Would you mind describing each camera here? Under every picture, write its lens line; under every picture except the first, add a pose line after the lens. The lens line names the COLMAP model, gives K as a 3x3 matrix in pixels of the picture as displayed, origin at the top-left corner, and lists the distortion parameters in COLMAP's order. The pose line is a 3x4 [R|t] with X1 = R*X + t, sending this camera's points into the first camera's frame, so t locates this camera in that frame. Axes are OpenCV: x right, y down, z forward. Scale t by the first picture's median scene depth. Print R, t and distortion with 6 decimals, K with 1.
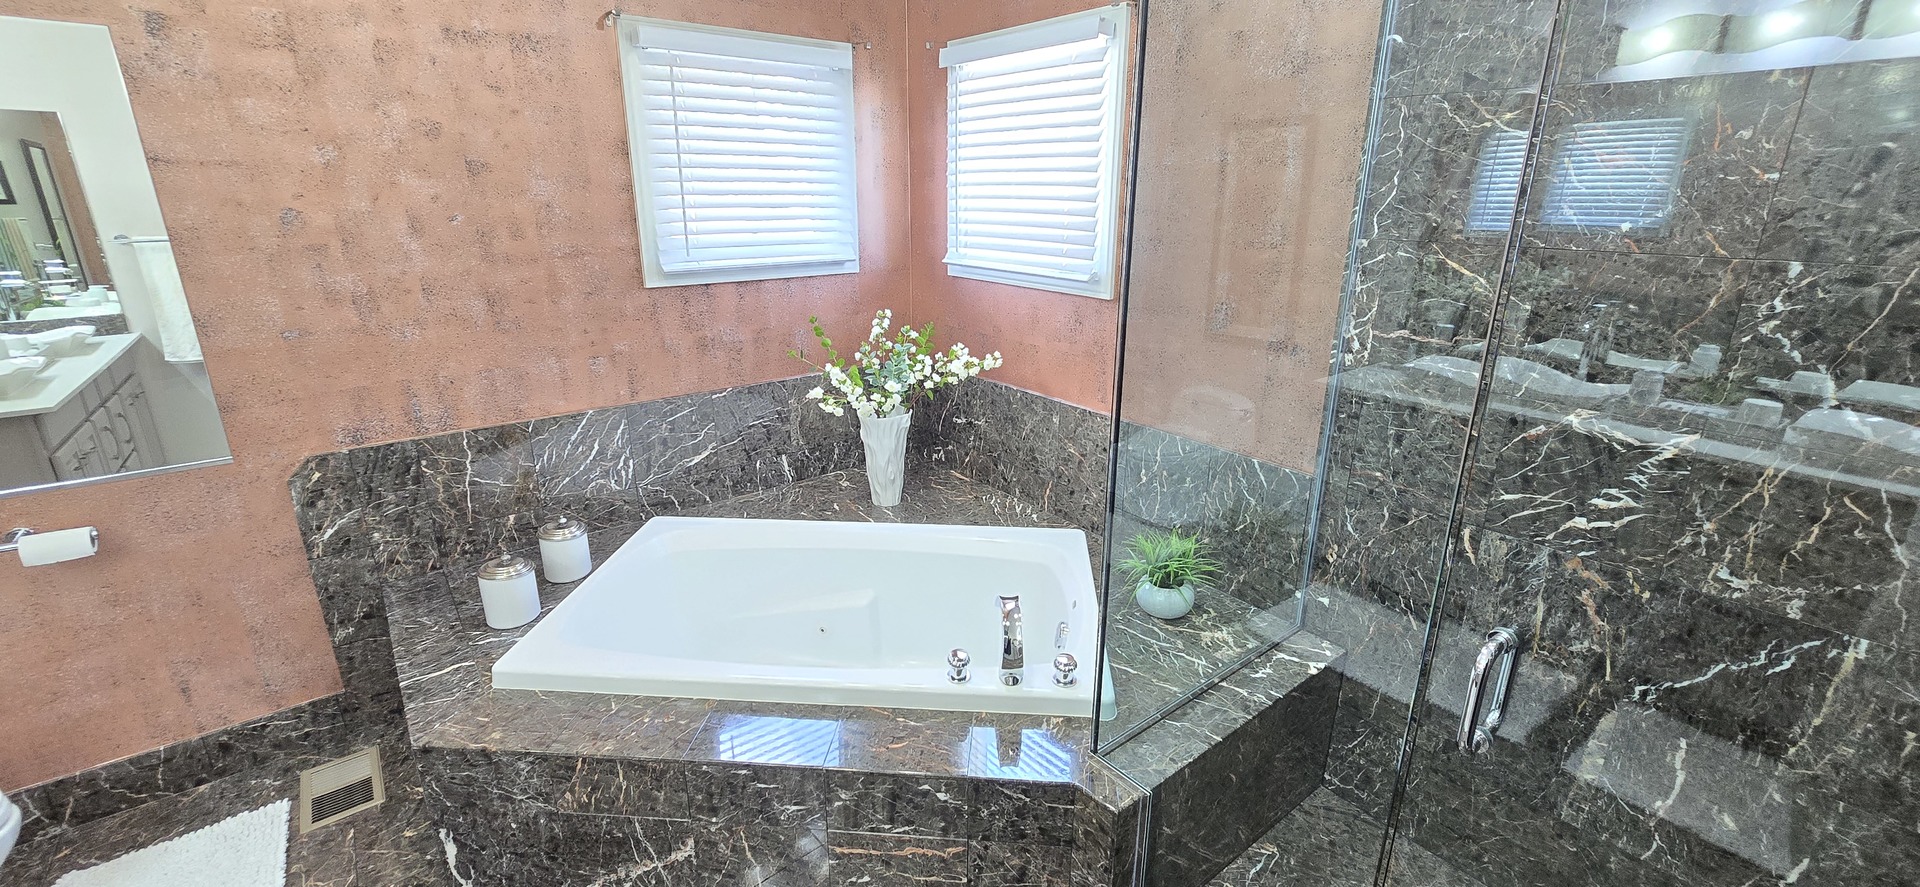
lens RADIAL K [[789.2, 0, 954.6], [0, 789.2, 437.0], [0, 0, 1]] dist [0.000222, 0.000767]
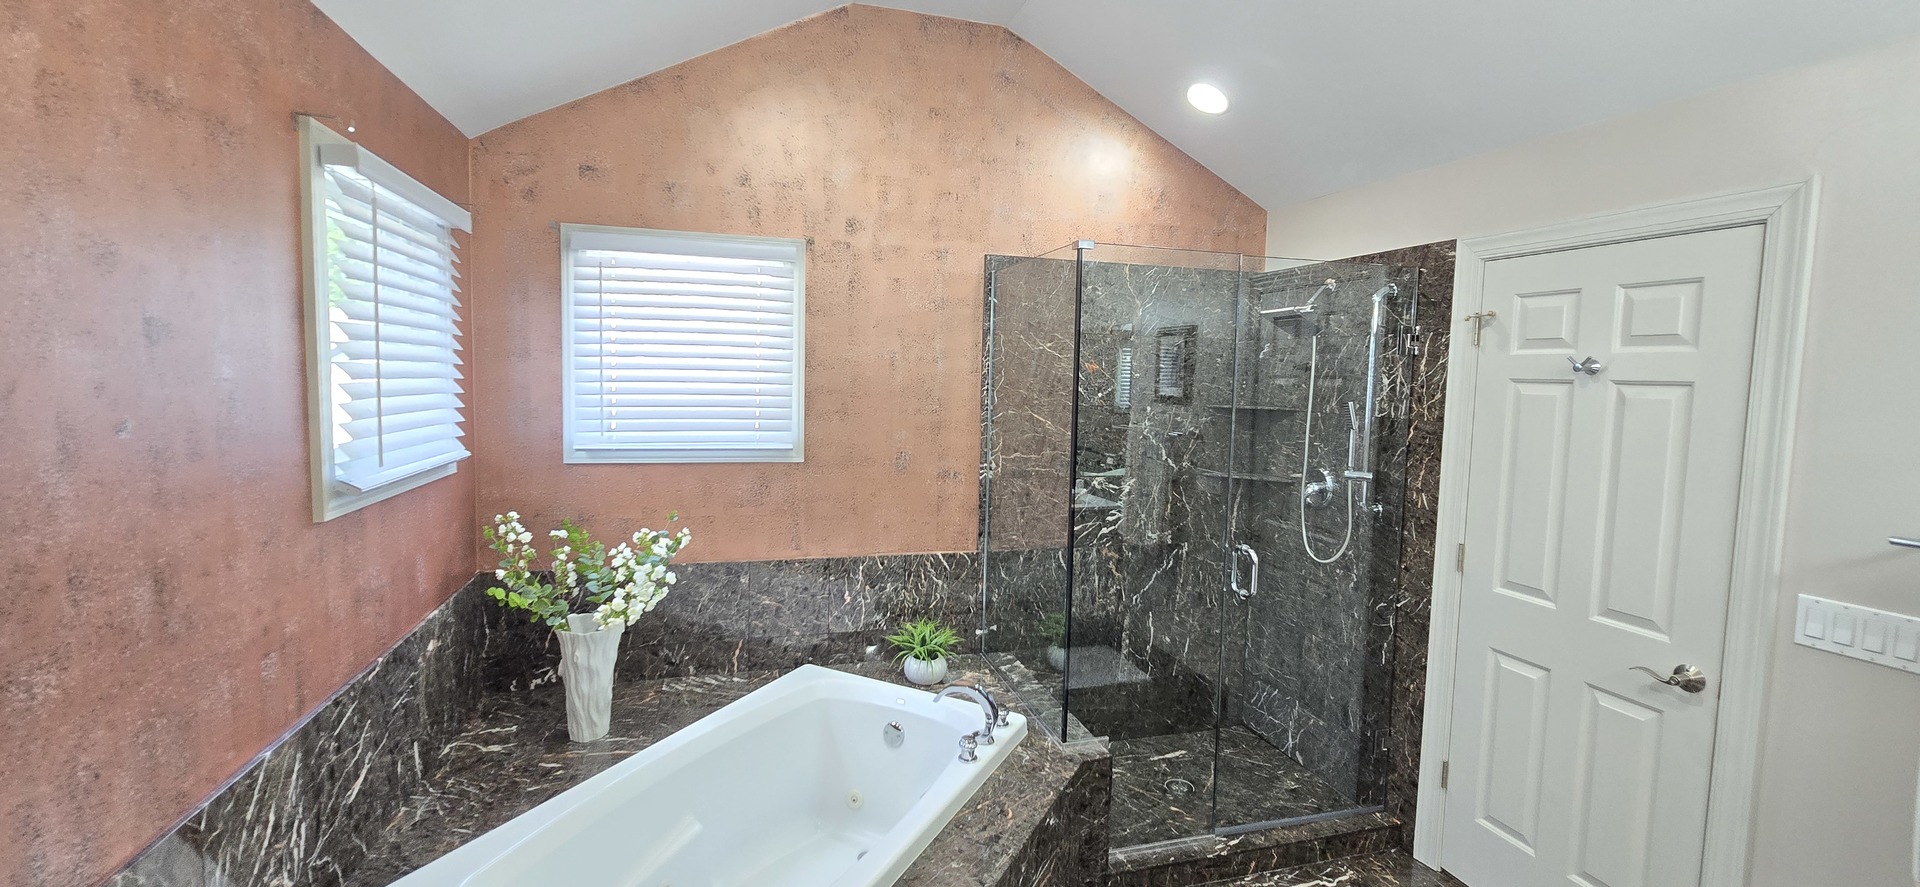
lens RADIAL K [[789.2, 0, 953.6], [0, 789.2, 444.4], [0, 0, 1]] dist [0.000222, 0.000767]
pose [[0.369173, -0.076678, 0.926192, -0.955184], [0.265646, 0.963717, -0.026100, -0.122054], [-0.890586, 0.255674, 0.376147, 0.374661]]
